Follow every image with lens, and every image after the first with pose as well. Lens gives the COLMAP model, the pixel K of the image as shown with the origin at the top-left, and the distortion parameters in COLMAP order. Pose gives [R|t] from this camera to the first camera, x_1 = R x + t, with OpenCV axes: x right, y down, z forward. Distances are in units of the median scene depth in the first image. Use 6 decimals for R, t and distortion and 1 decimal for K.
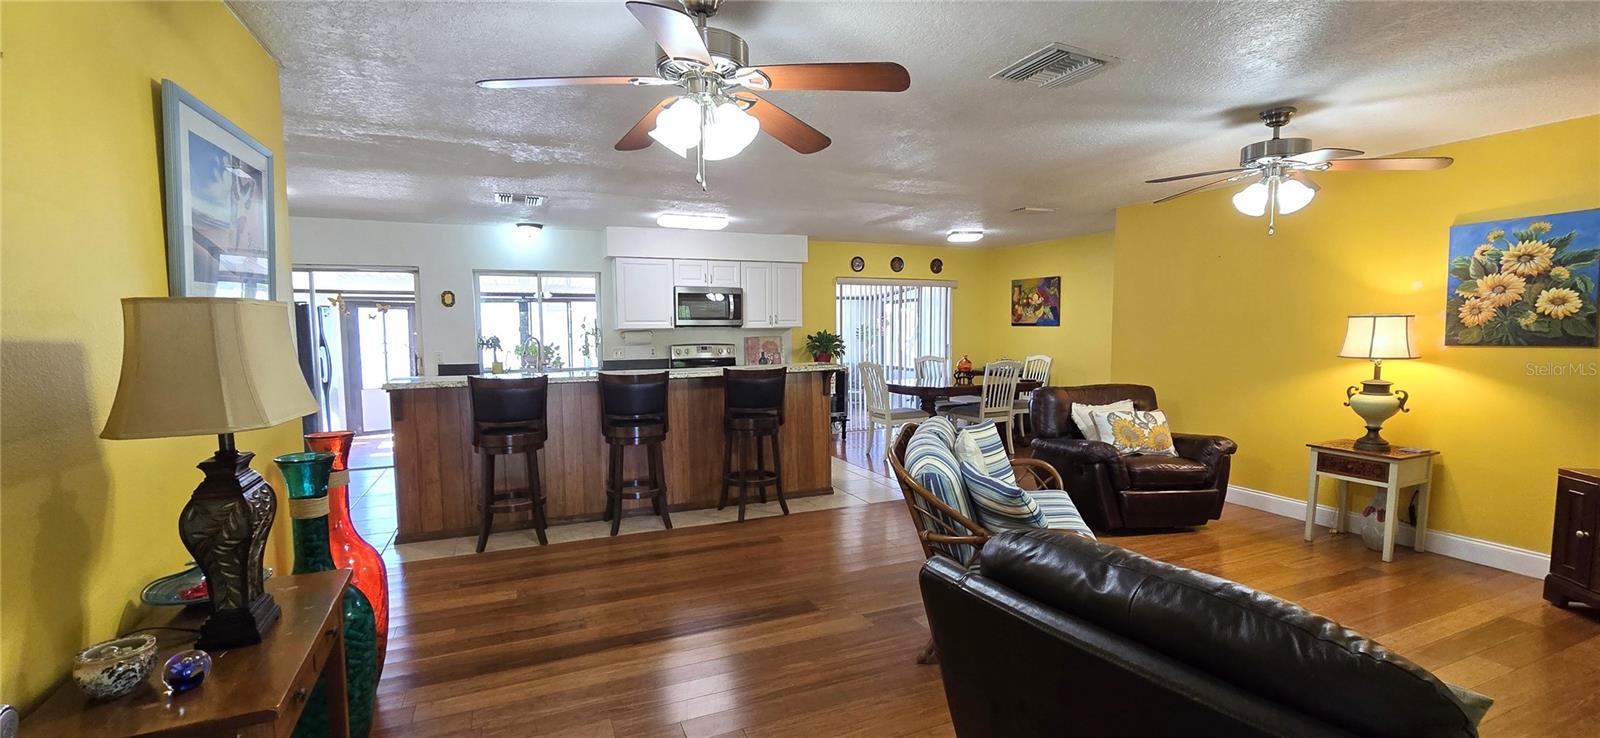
lens RADIAL K [[657.9, 0, 797.7], [0, 657.9, 378.3], [0, 0, 1]] dist [-0.004050, 0.001539]
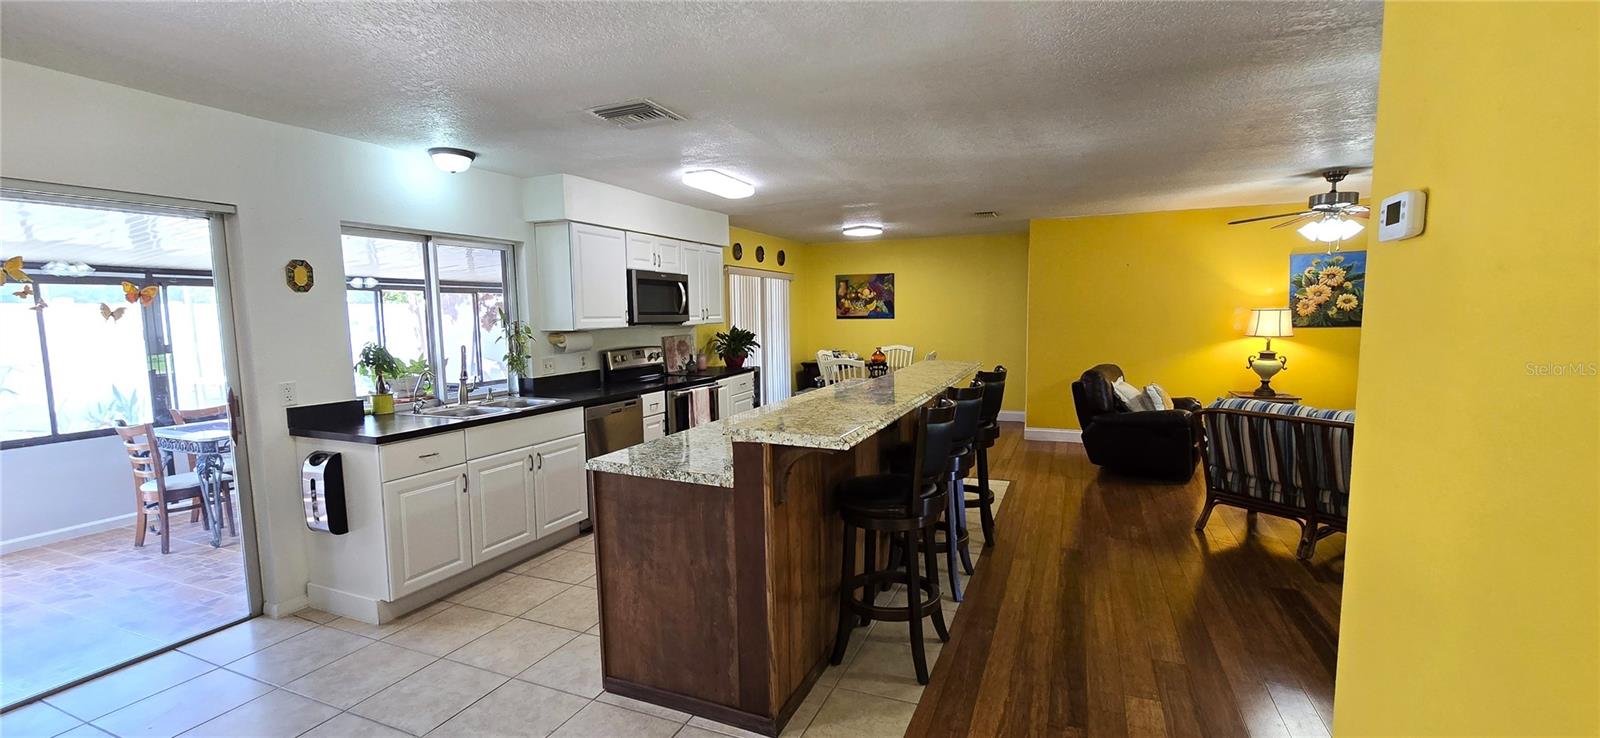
lens RADIAL K [[657.9, 0, 804.0], [0, 657.9, 375.6], [0, 0, 1]] dist [-0.004050, 0.001539]
pose [[0.727411, -0.069549, 0.682668, -0.601707], [0.065090, 0.997358, 0.032254, -0.036512], [-0.683108, 0.020973, 0.730016, 0.374153]]
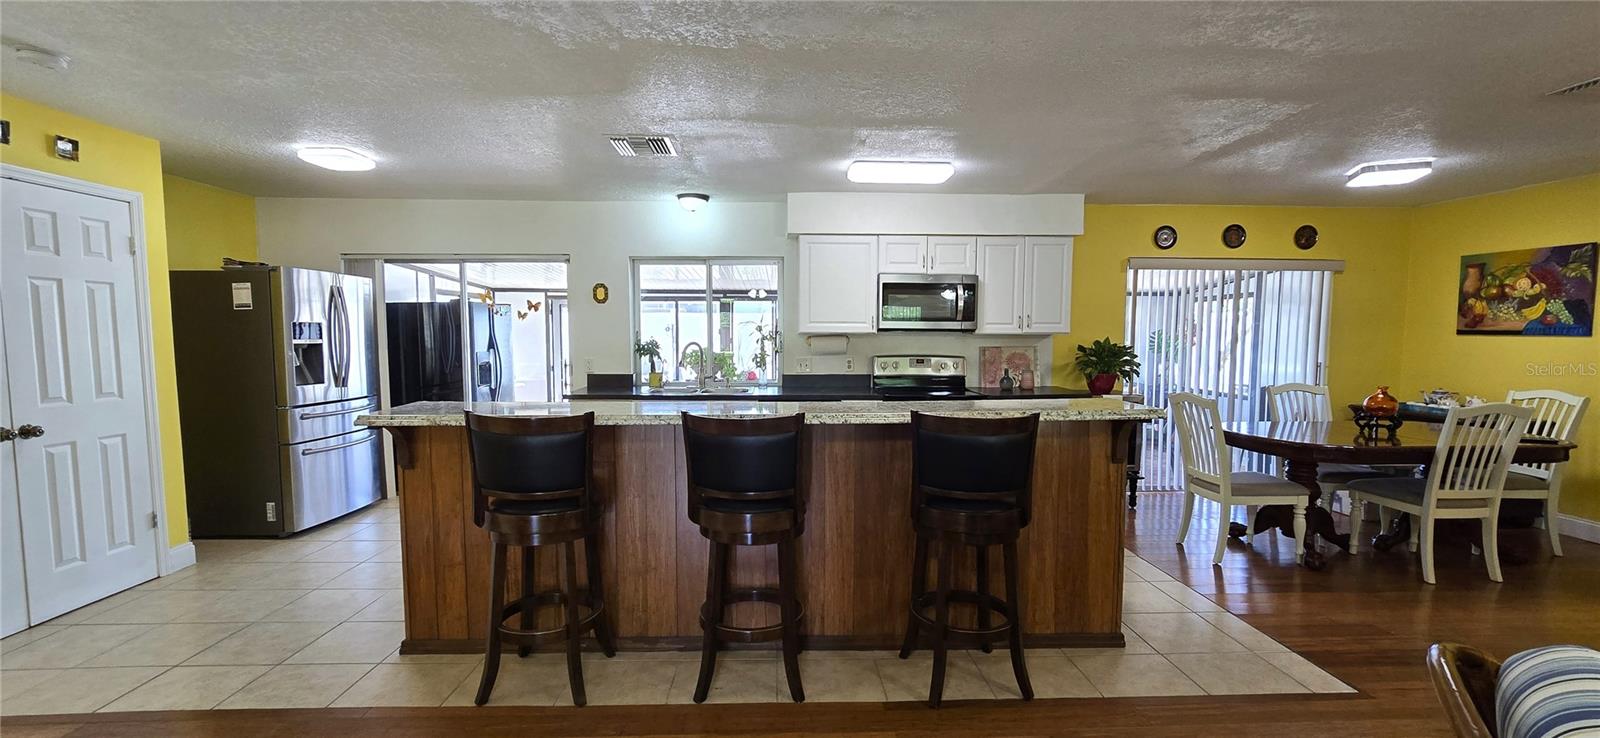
lens RADIAL K [[657.9, 0, 796.7], [0, 657.9, 381.8], [0, 0, 1]] dist [-0.004050, 0.001539]
pose [[0.928937, 0.038220, -0.368260, -0.003759], [-0.038279, 0.999242, 0.007148, -0.026982], [0.368253, 0.007457, 0.929696, 0.336283]]
